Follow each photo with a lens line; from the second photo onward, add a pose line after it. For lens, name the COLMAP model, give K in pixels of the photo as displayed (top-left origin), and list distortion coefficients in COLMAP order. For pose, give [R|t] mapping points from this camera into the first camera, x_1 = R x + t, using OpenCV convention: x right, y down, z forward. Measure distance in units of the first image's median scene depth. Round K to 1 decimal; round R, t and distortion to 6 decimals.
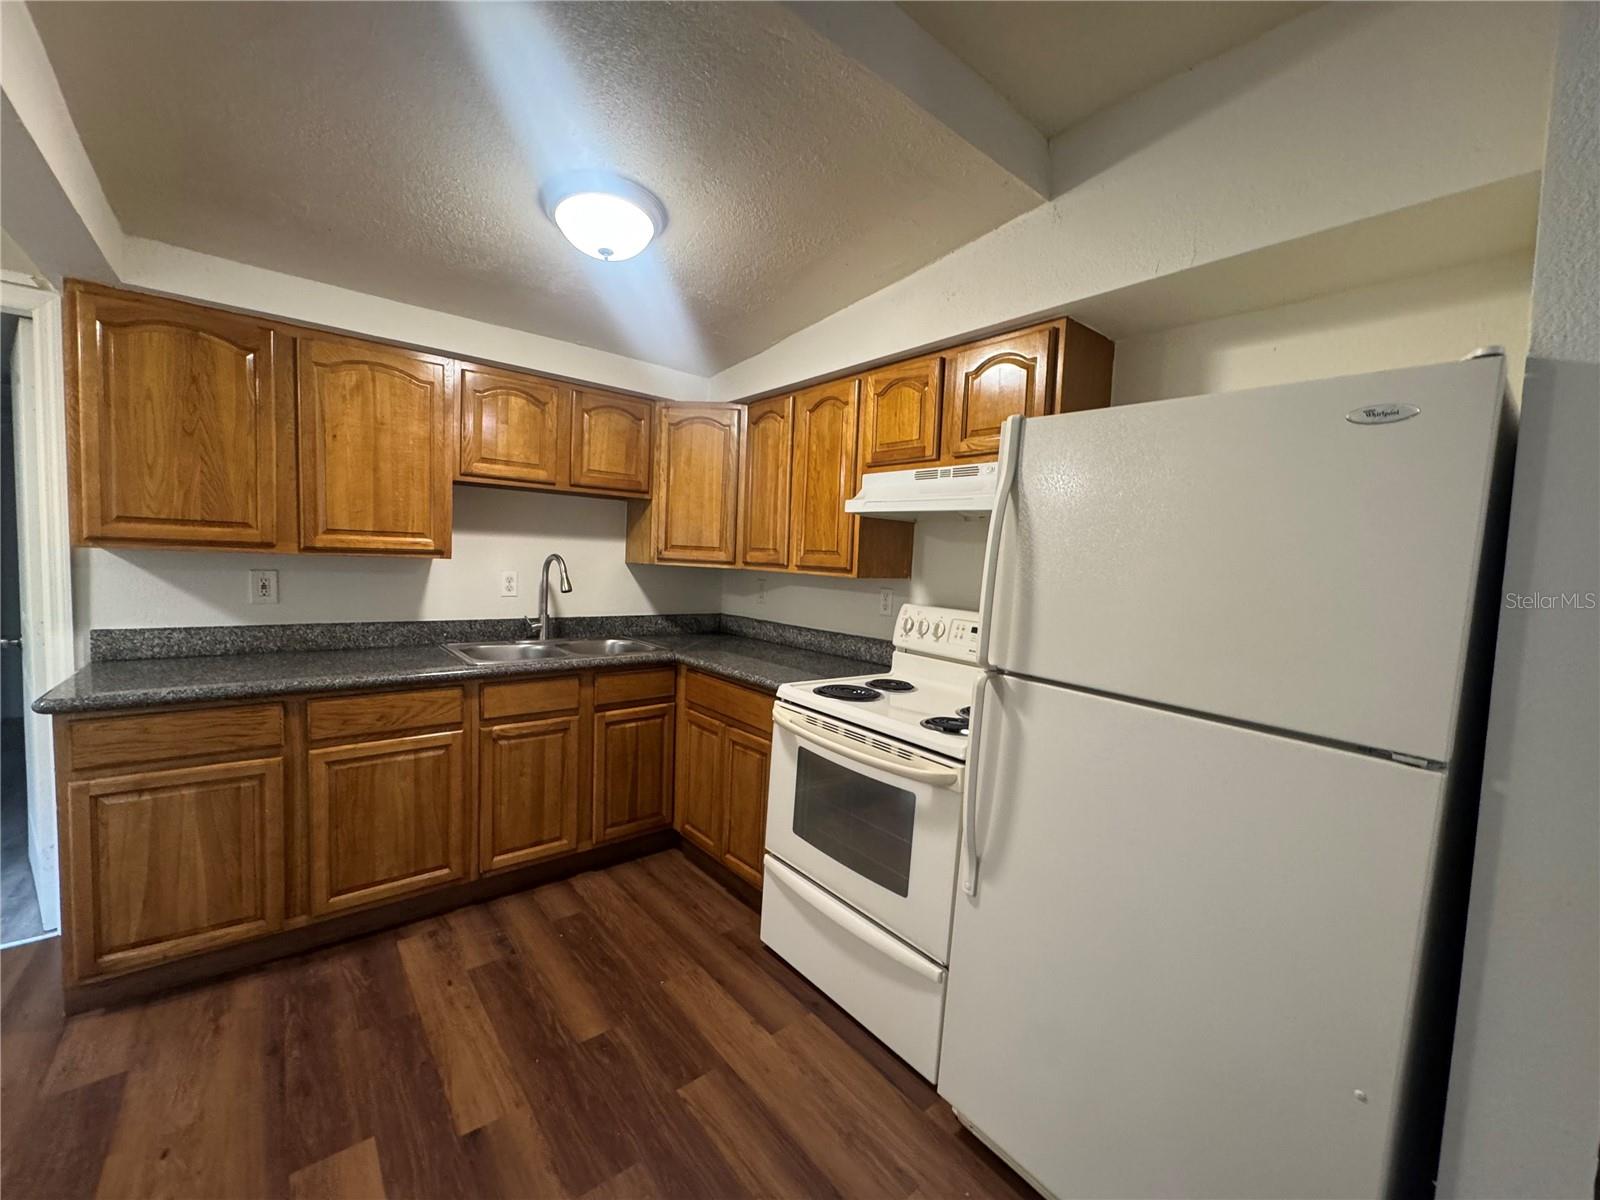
lens RADIAL K [[638.9, 0, 794.8], [0, 638.9, 595.8], [0, 0, 1]] dist [-0.000894, 0.000023]
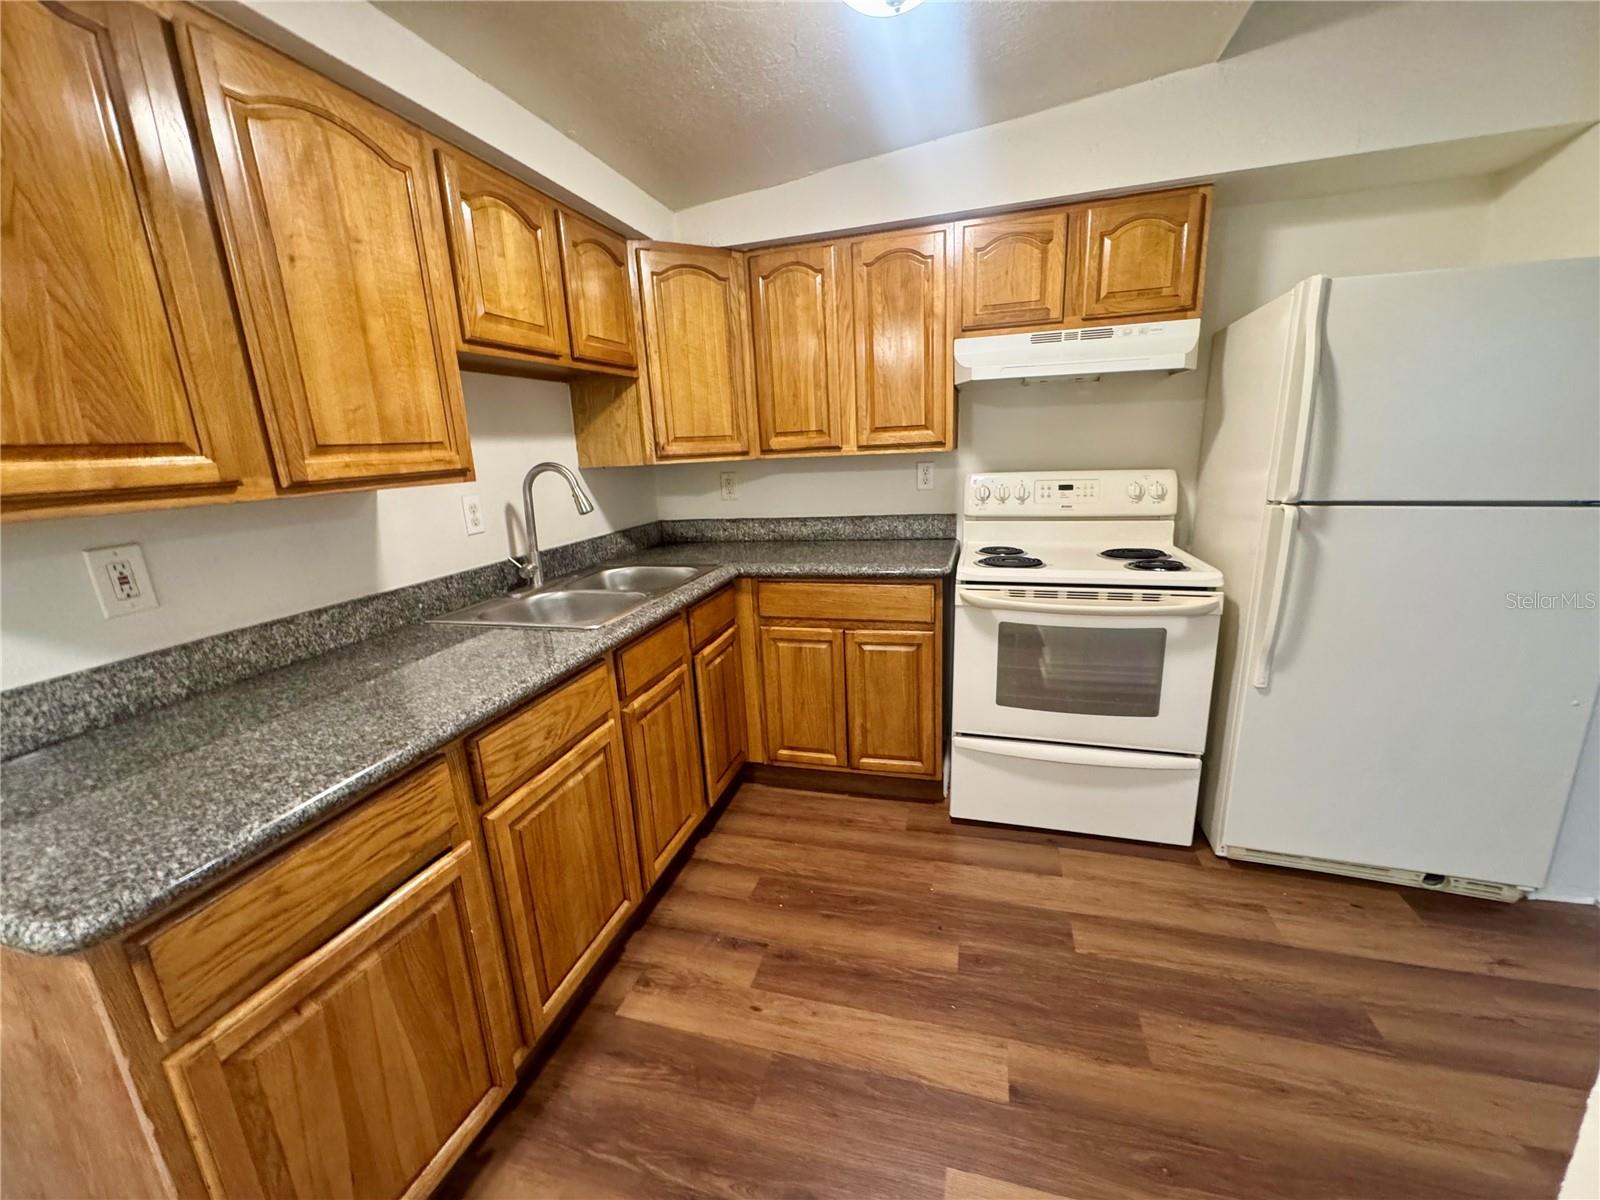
lens RADIAL K [[638.9, 0, 794.8], [0, 638.9, 595.8], [0, 0, 1]] dist [-0.000894, 0.000023]
pose [[0.822953, -0.211367, 0.527326, -0.673871], [0.118545, 0.971669, 0.204468, -0.041743], [-0.555604, -0.105756, 0.824694, 0.308456]]
